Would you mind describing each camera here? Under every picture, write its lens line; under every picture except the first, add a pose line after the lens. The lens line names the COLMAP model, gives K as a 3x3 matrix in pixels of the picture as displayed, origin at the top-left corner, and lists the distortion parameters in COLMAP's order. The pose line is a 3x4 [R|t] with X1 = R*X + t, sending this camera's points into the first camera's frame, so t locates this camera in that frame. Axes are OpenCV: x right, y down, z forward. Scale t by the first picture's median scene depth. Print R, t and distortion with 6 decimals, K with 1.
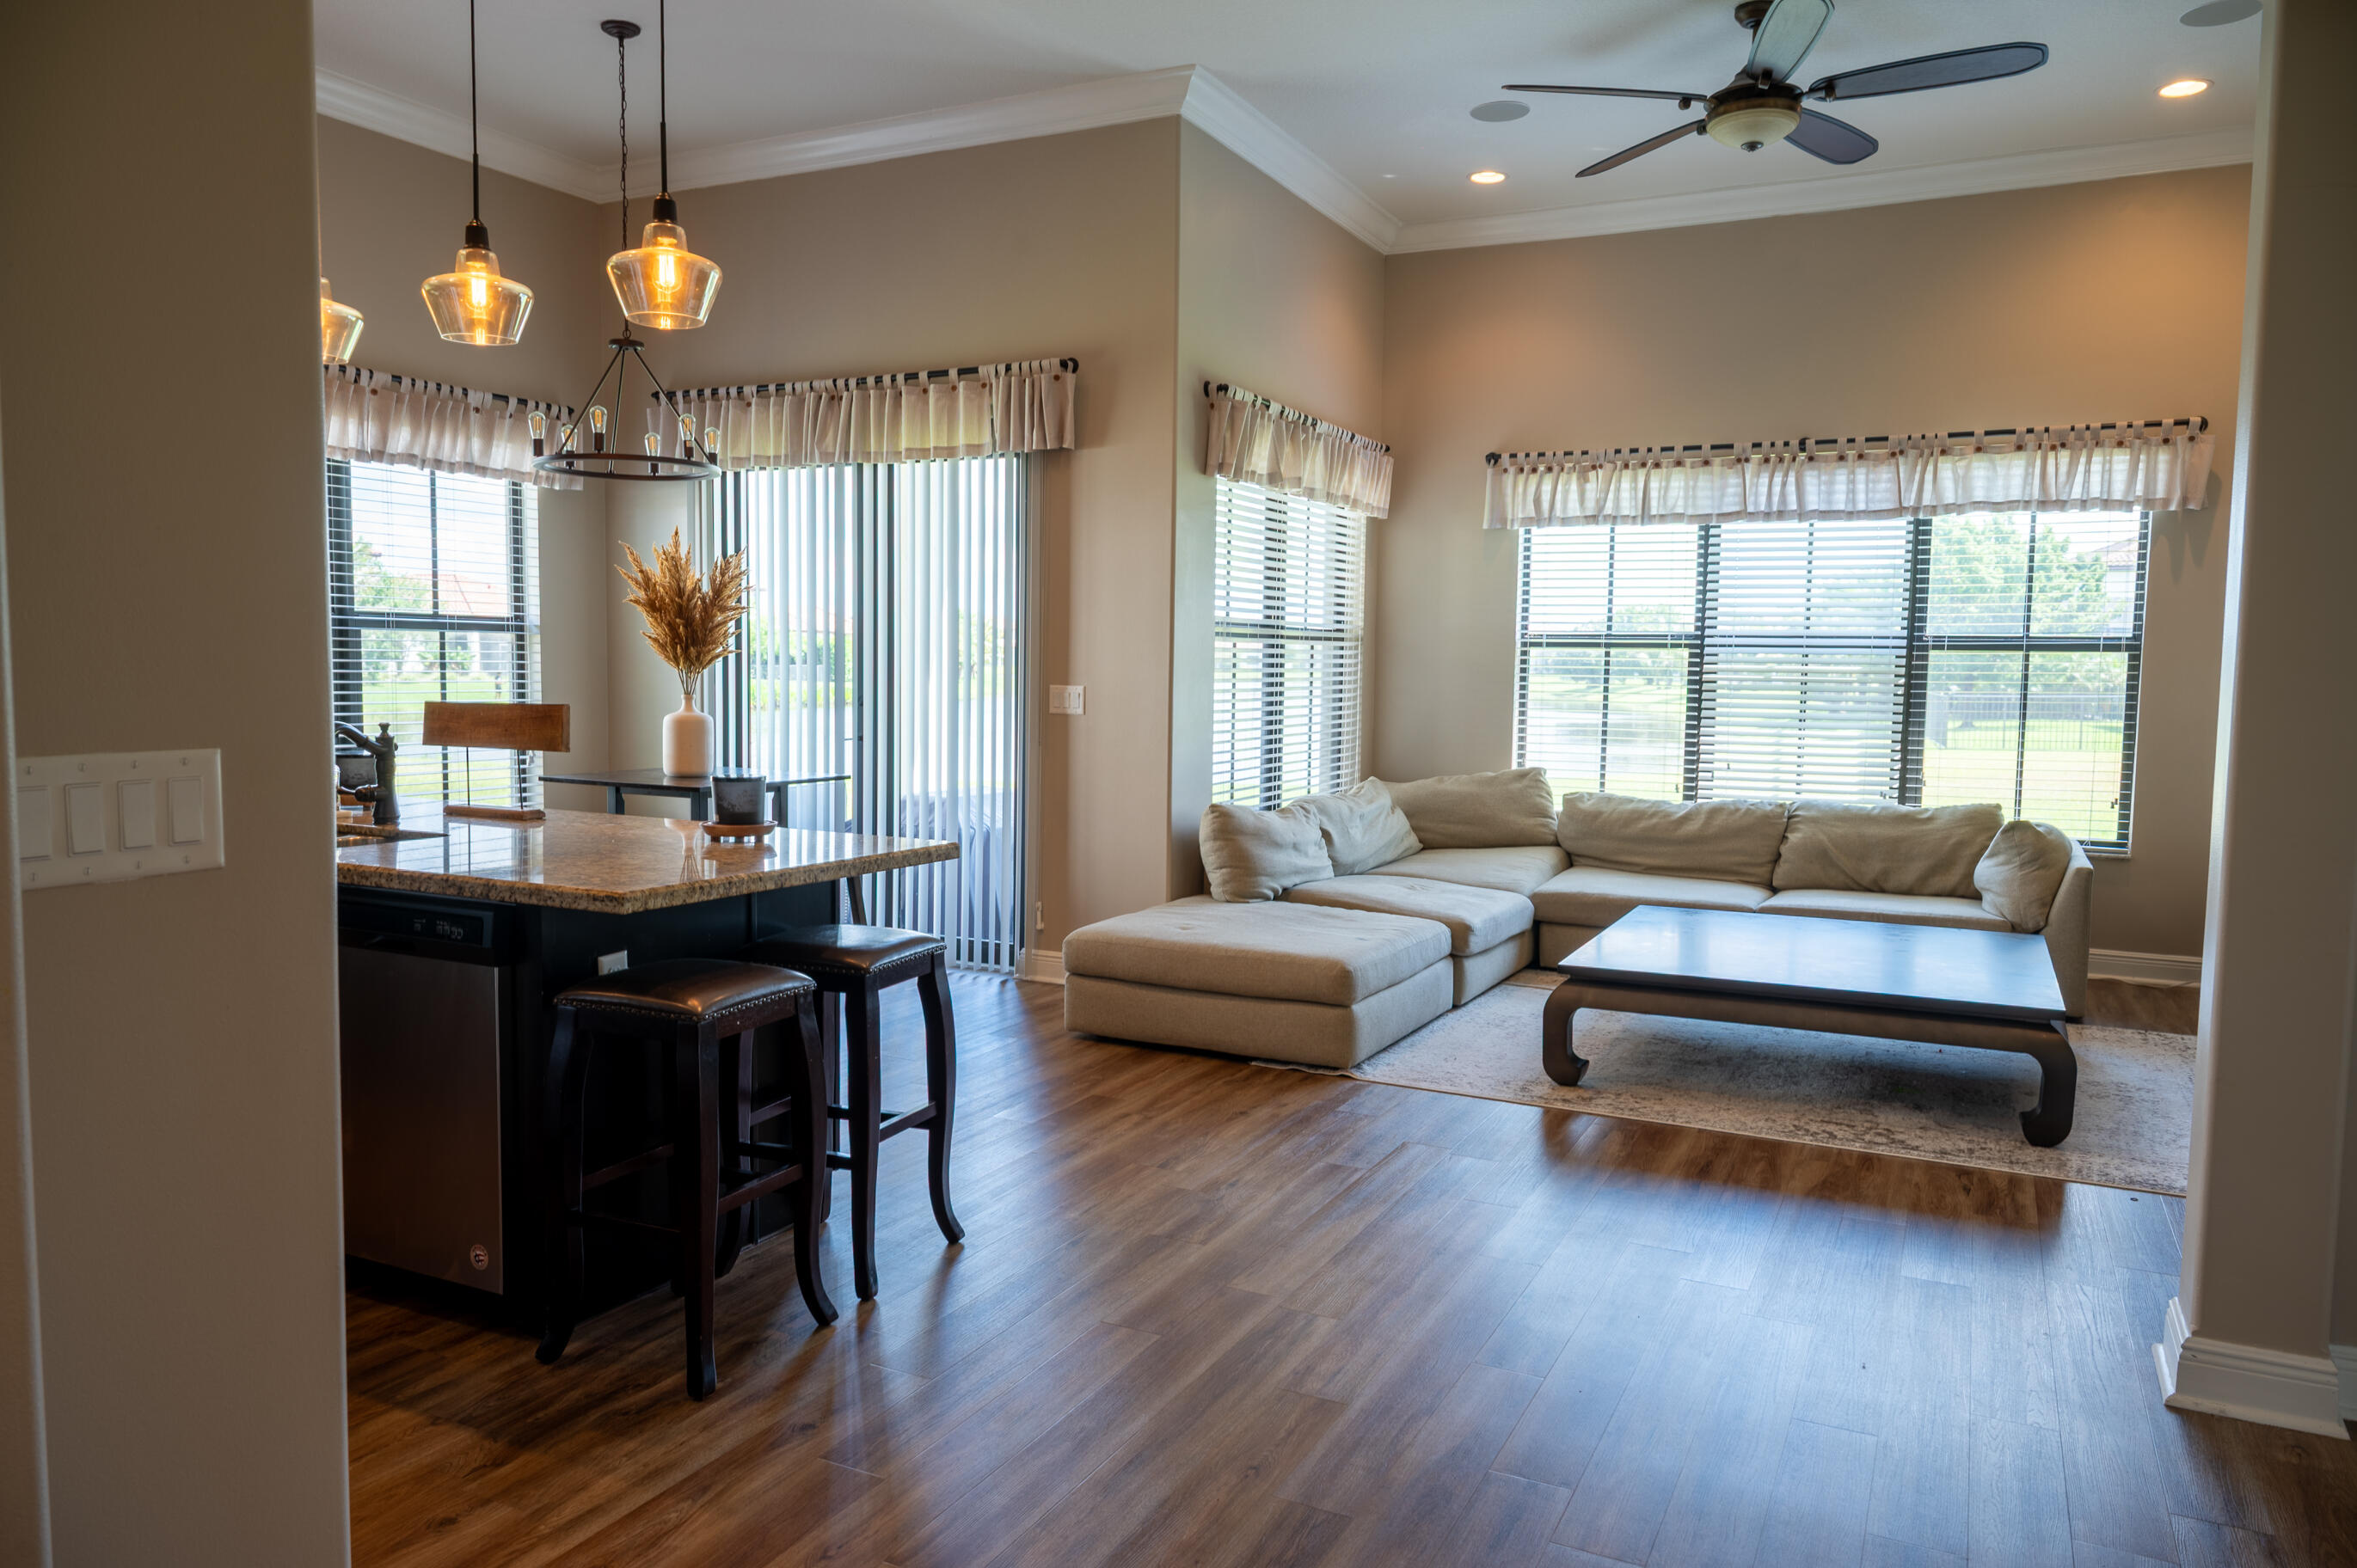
lens RADIAL K [[1587.9, 0, 1178.2], [0, 1587.9, 780.4], [0, 0, 1]] dist [0.000788, 0.005312]
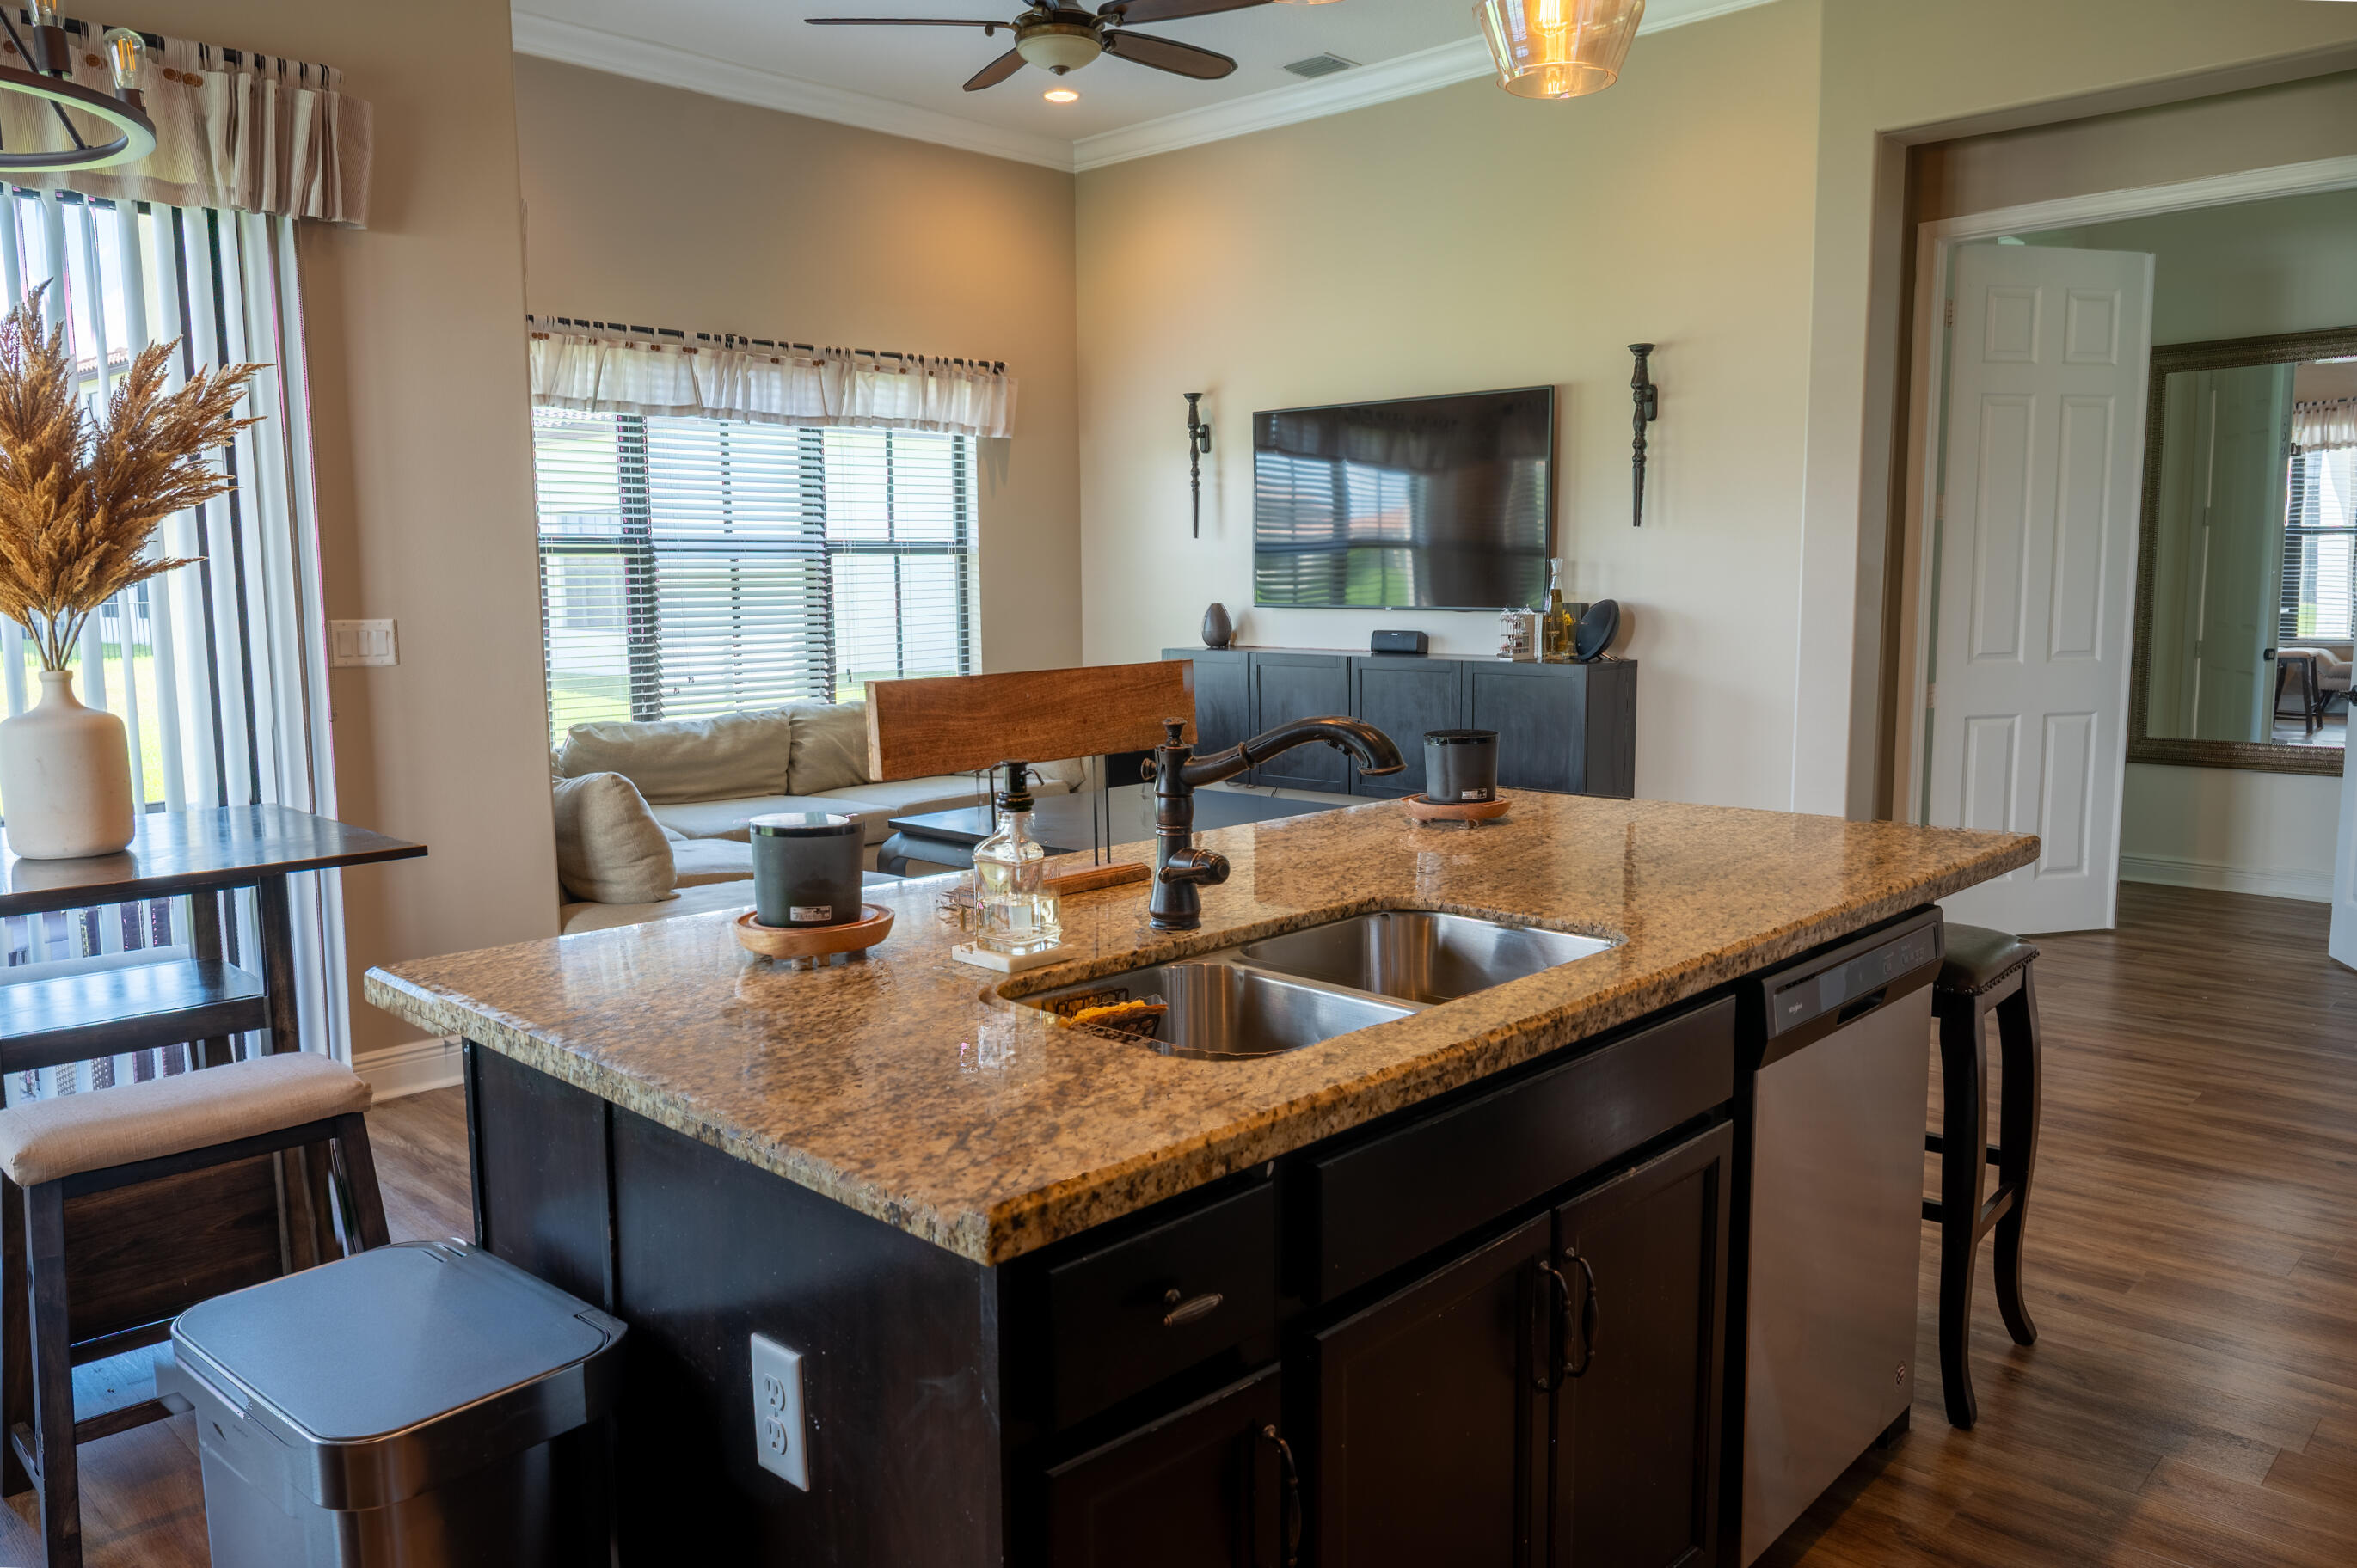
lens RADIAL K [[1646.0, 0, 1177.4], [0, 1646.0, 771.3], [0, 0, 1]] dist [0.010350, 0.006212]
pose [[0.301706, -0.130929, 0.944368, -0.534621], [0.083642, 0.990341, 0.110581, -0.041867], [-0.949725, 0.045626, 0.309743, 0.461807]]
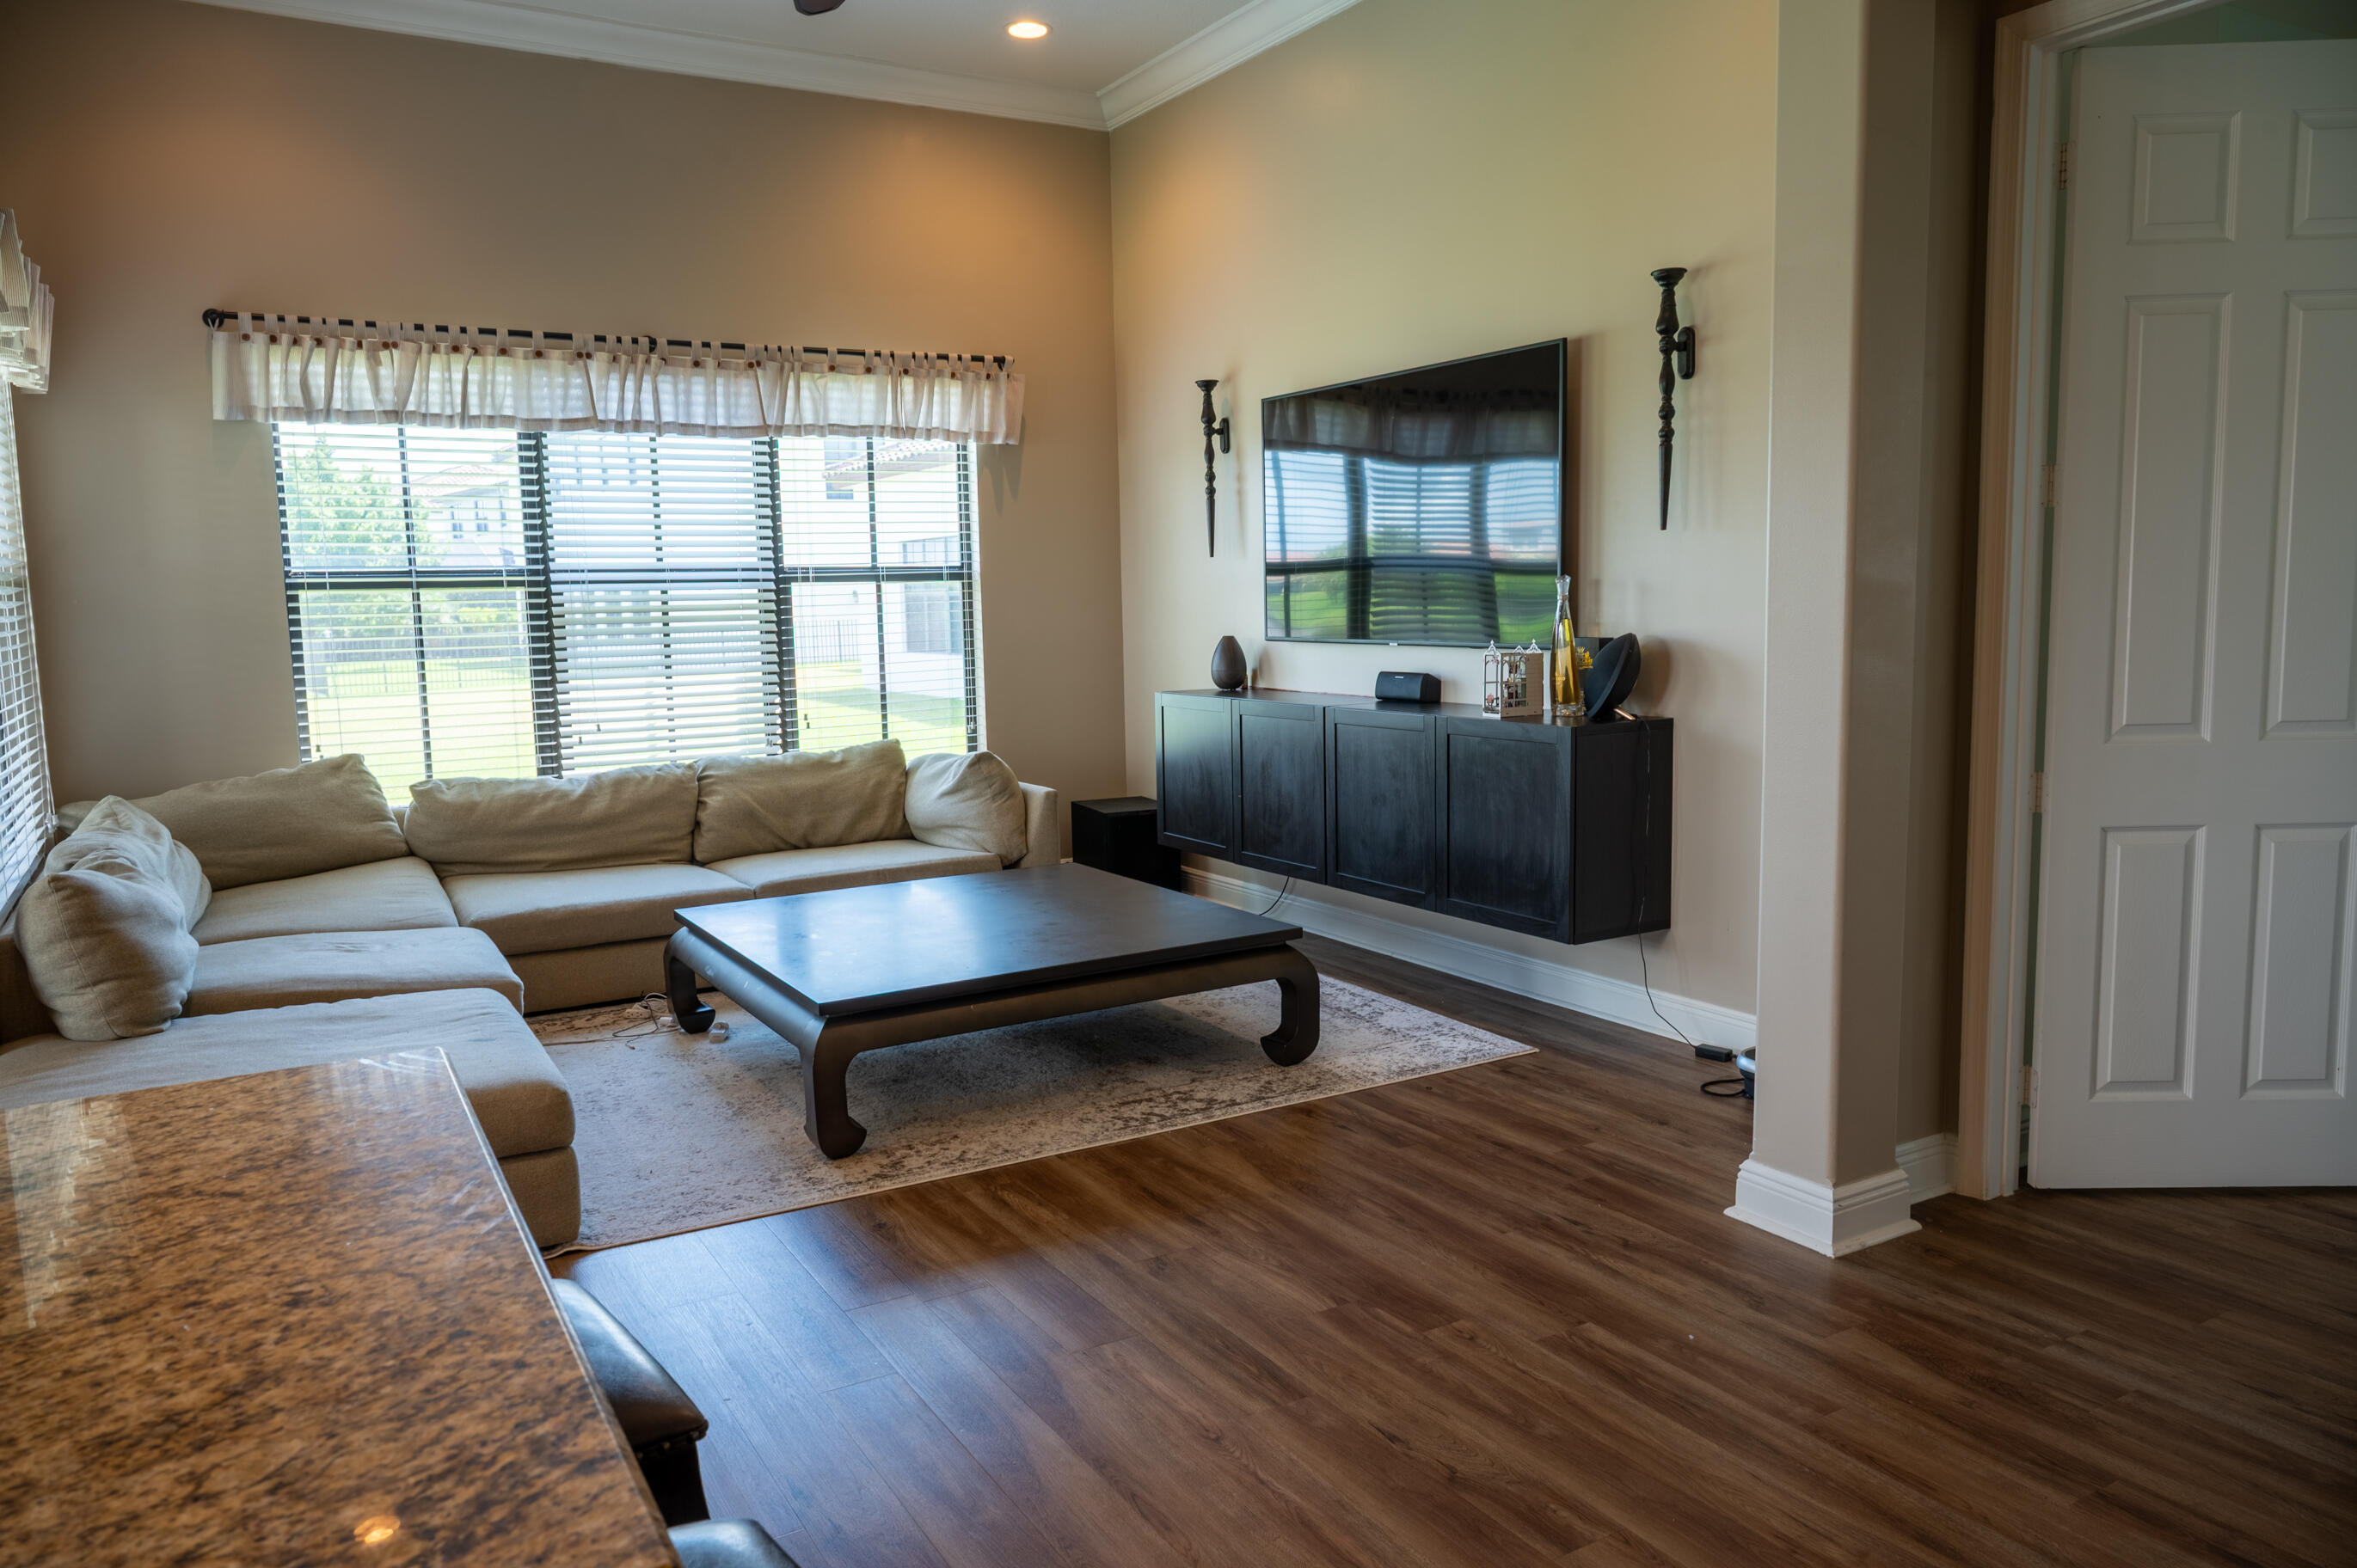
lens RADIAL K [[1587.9, 0, 1175.0], [0, 1587.9, 785.3], [0, 0, 1]] dist [0.000788, 0.005312]
pose [[0.544093, -0.123773, 0.829845, -0.198653], [0.091080, 0.991927, 0.088231, -0.026849], [-0.834067, 0.027577, 0.550974, 0.313403]]
